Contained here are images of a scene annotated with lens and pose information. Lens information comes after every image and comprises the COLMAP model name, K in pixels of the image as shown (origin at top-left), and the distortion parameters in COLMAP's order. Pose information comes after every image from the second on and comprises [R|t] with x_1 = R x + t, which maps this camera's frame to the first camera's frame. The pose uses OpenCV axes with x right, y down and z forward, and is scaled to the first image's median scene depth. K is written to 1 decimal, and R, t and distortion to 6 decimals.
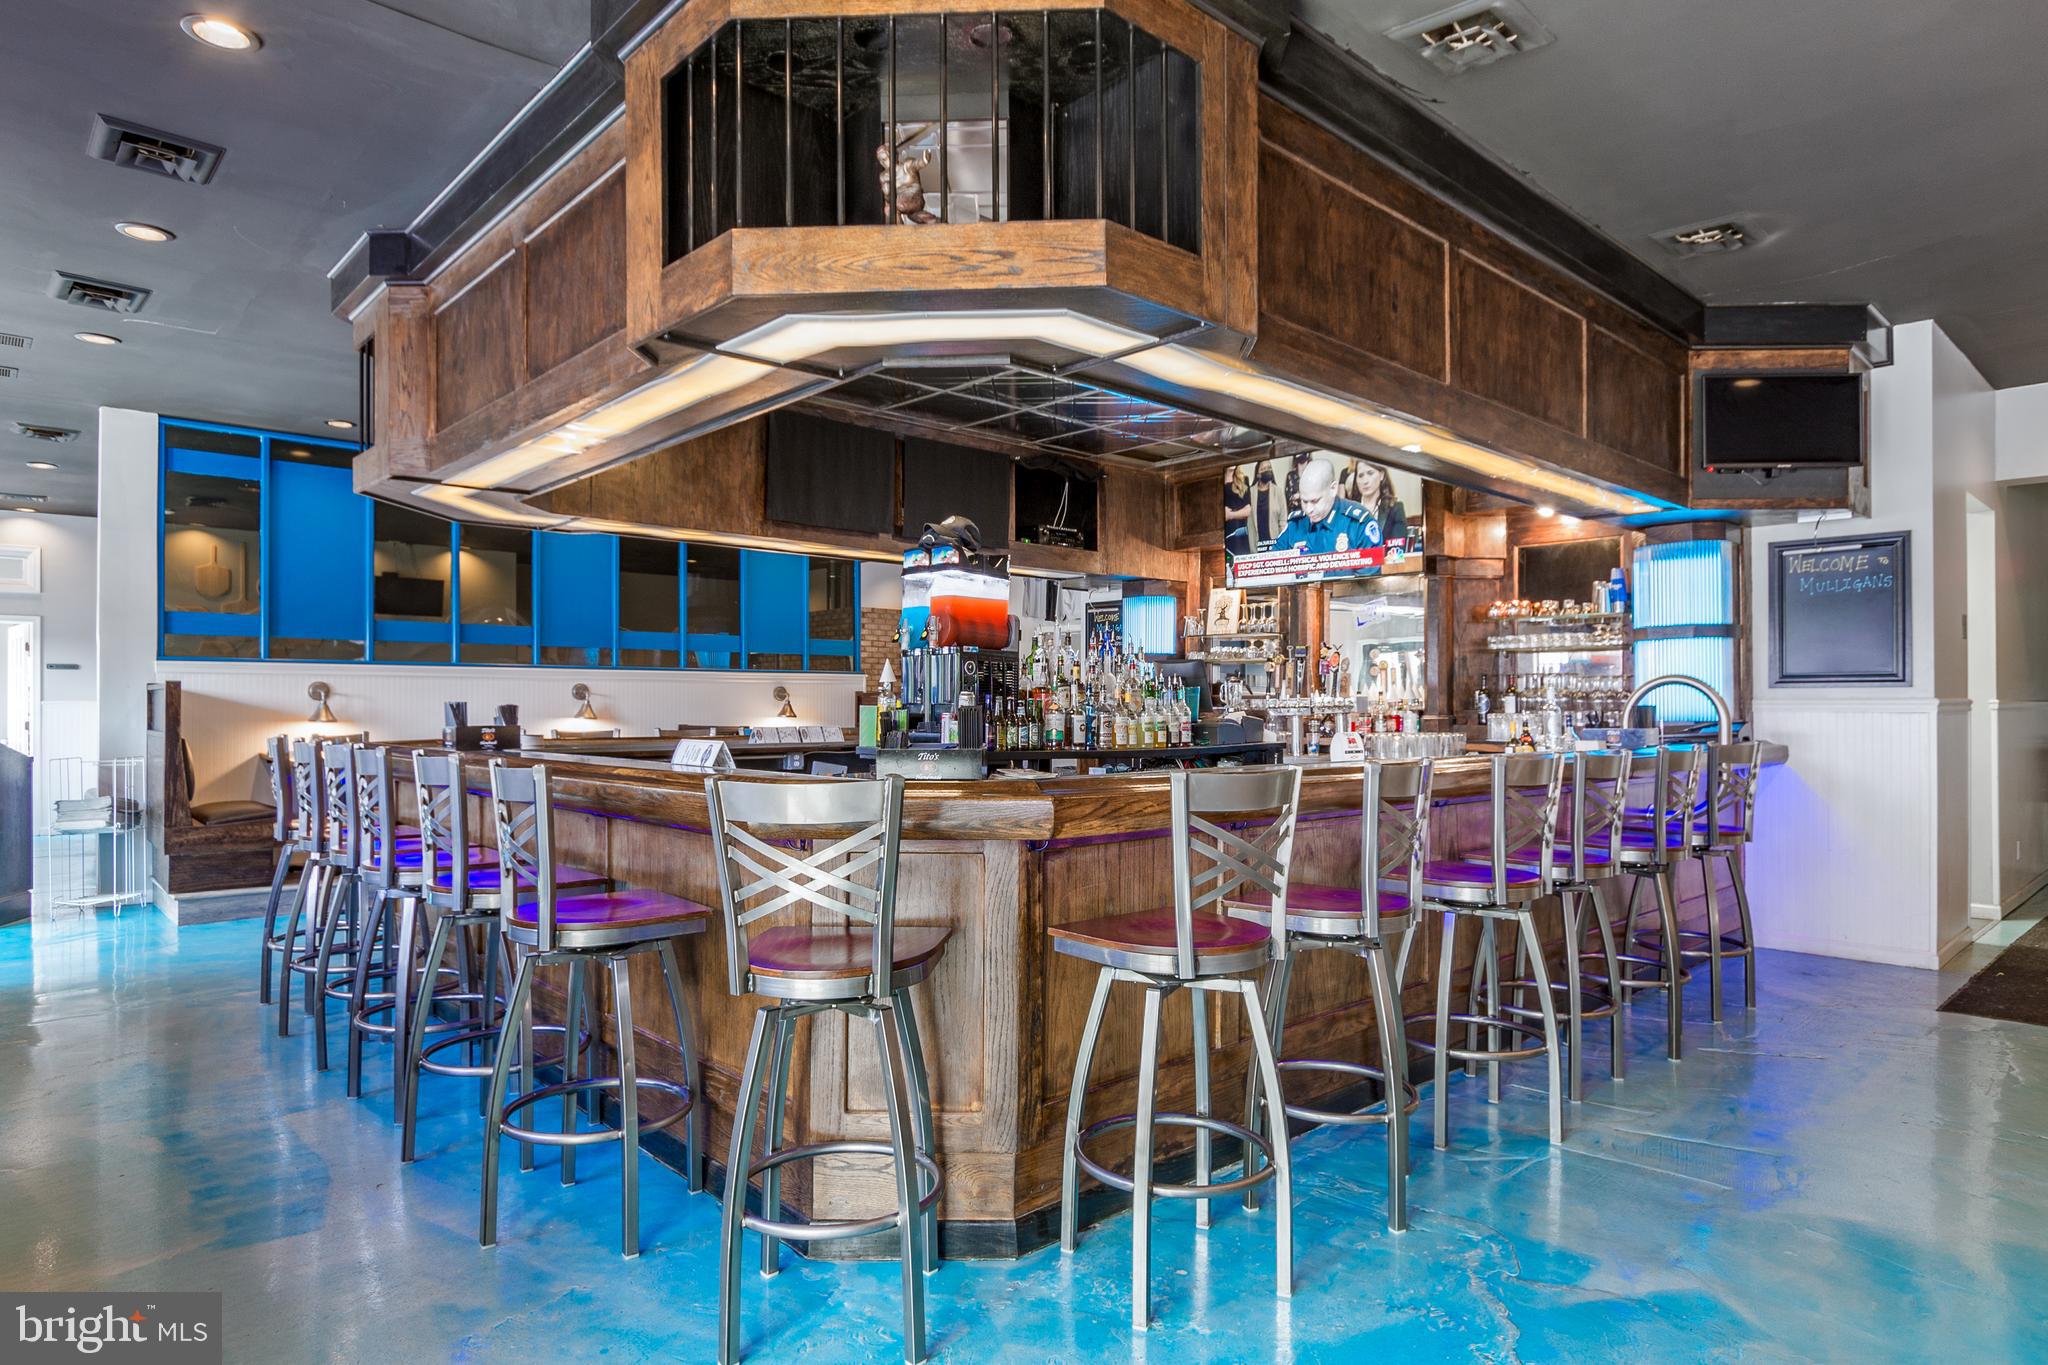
lens RADIAL K [[1167.0, 0, 1024.0], [0, 1167.0, 682.5], [0, 0, 1]] dist [-0.011891, -0.000096]
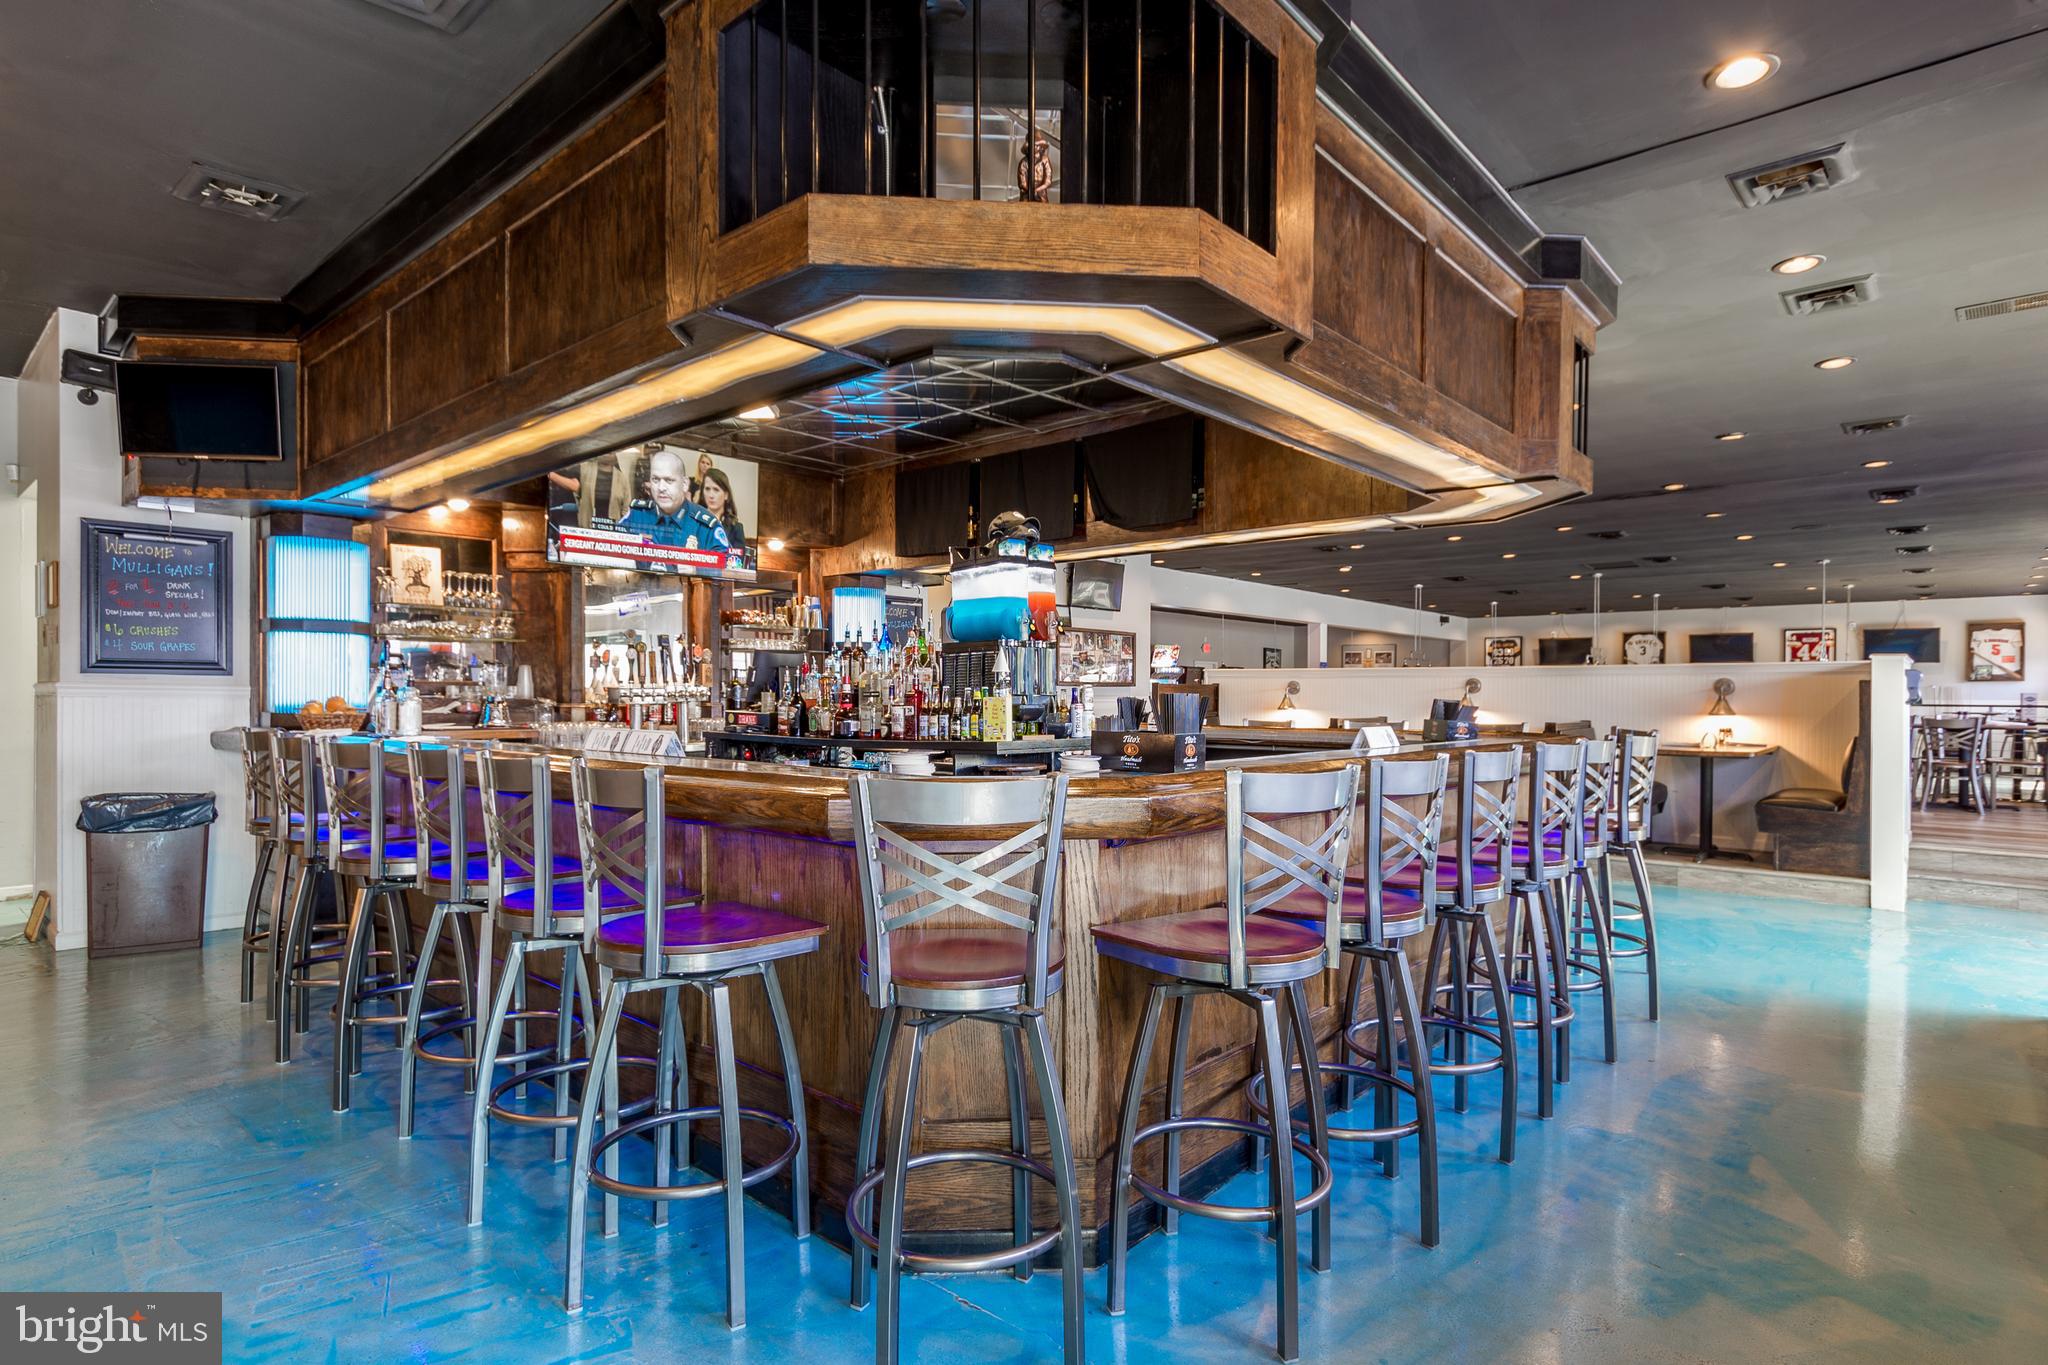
lens RADIAL K [[1070.2, 0, 1033.4], [0, 1070.2, 706.5], [0, 0, 1]] dist [-0.002723, -0.001093]
pose [[-0.105563, -0.012491, 0.994334, -0.843151], [-0.023172, 0.999681, 0.010098, 0.014897], [-0.994143, -0.021974, -0.105819, 0.919892]]
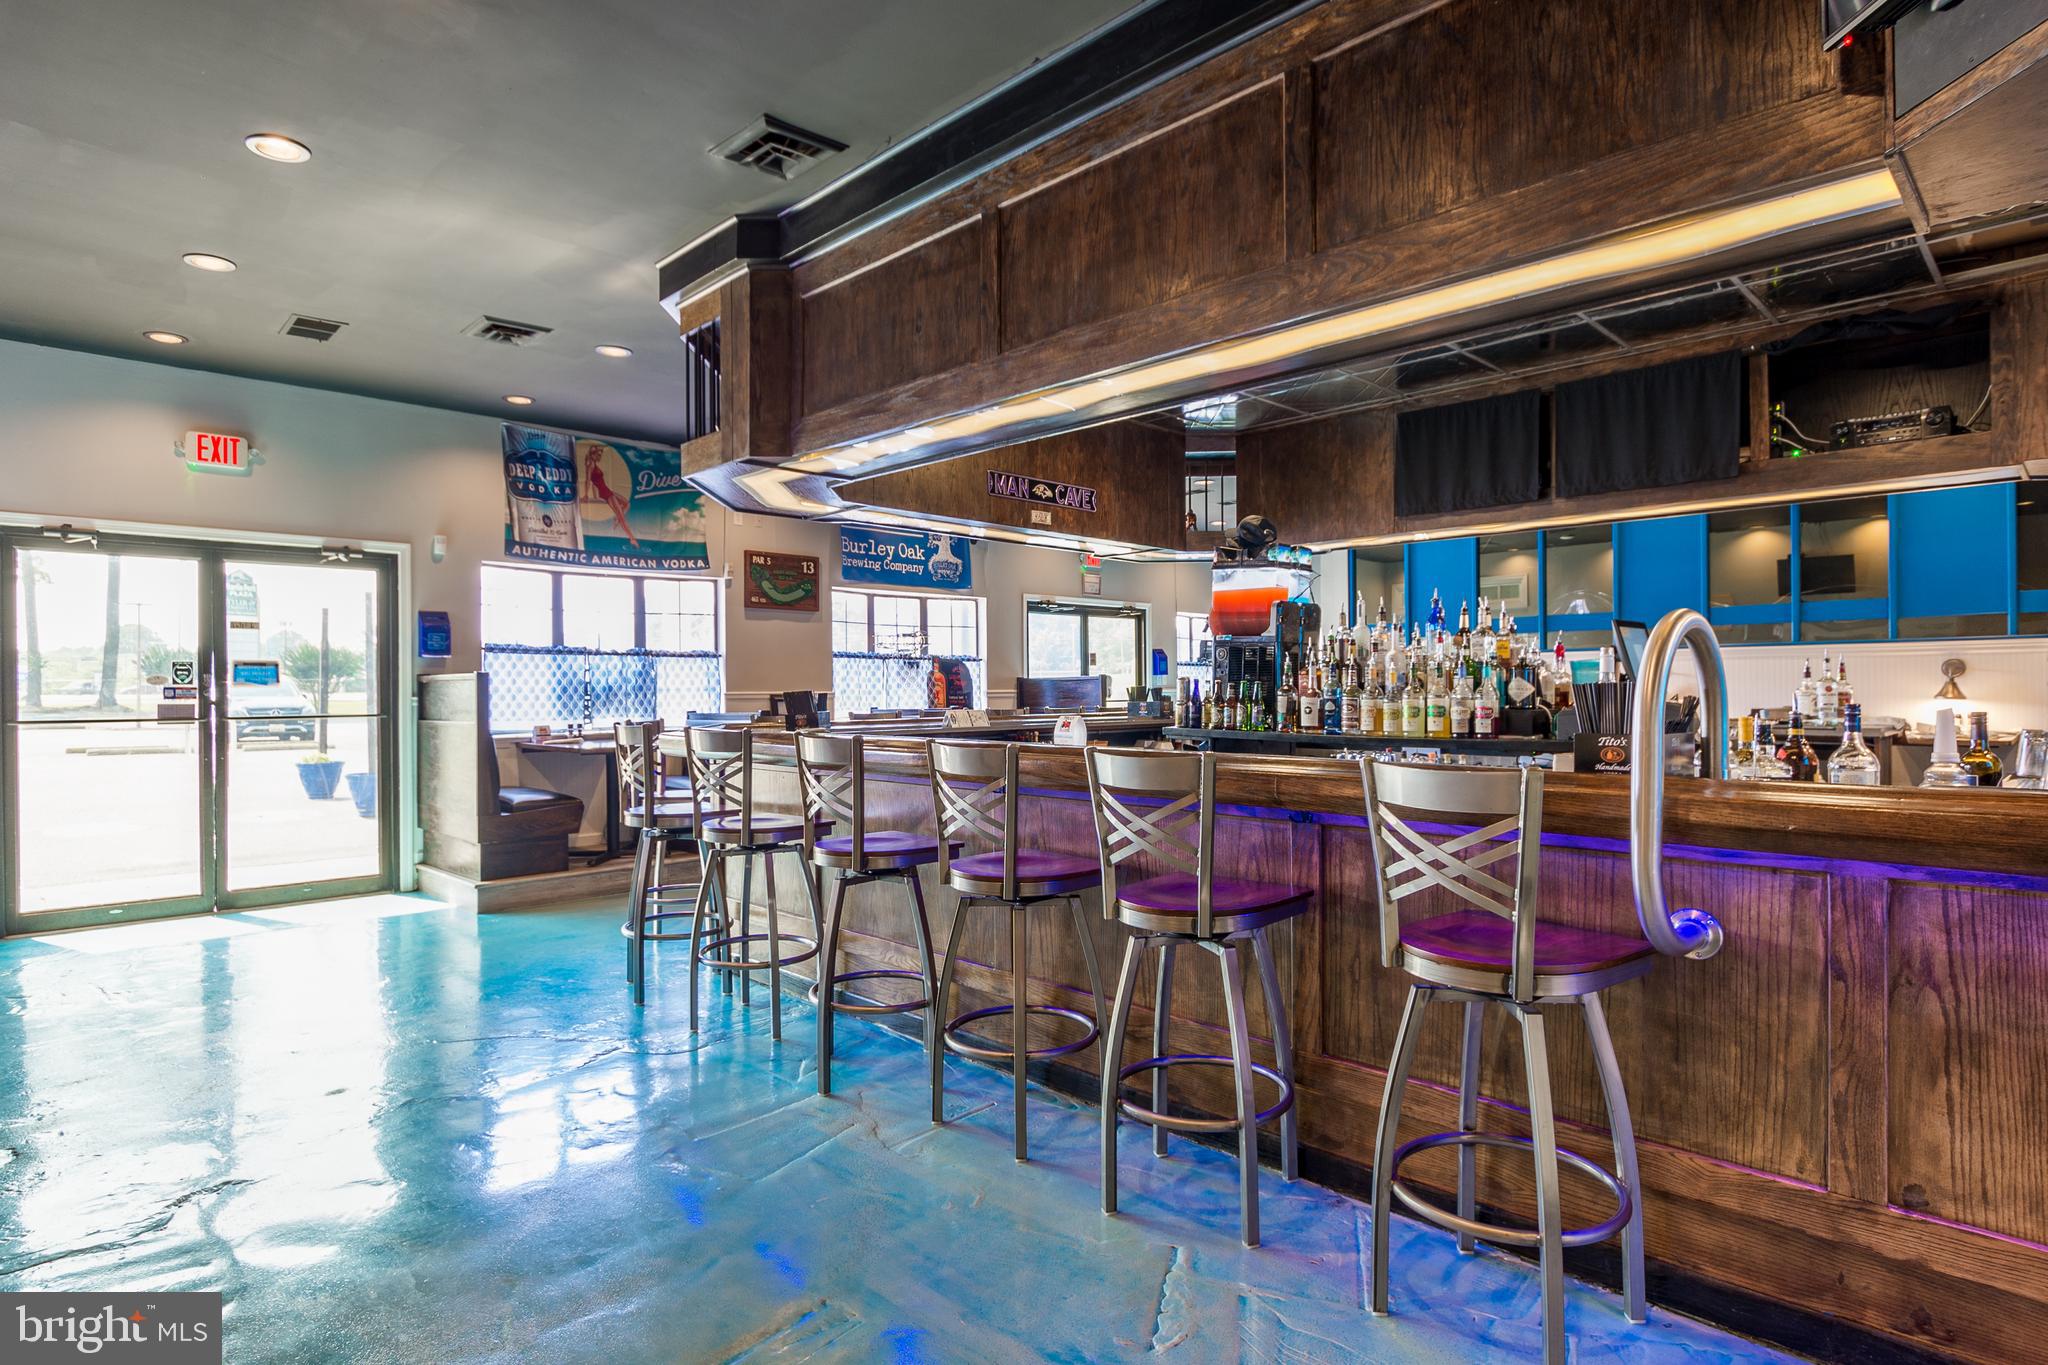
lens RADIAL K [[1094.5, 0, 1024.0], [0, 1094.5, 682.5], [0, 0, 1]] dist [0.000751, 0.000210]
pose [[0.038855, -0.008026, -0.999213, 0.821455], [0.027140, 0.999607, -0.006974, 0.013151], [0.998876, -0.026848, 0.039058, 0.636203]]
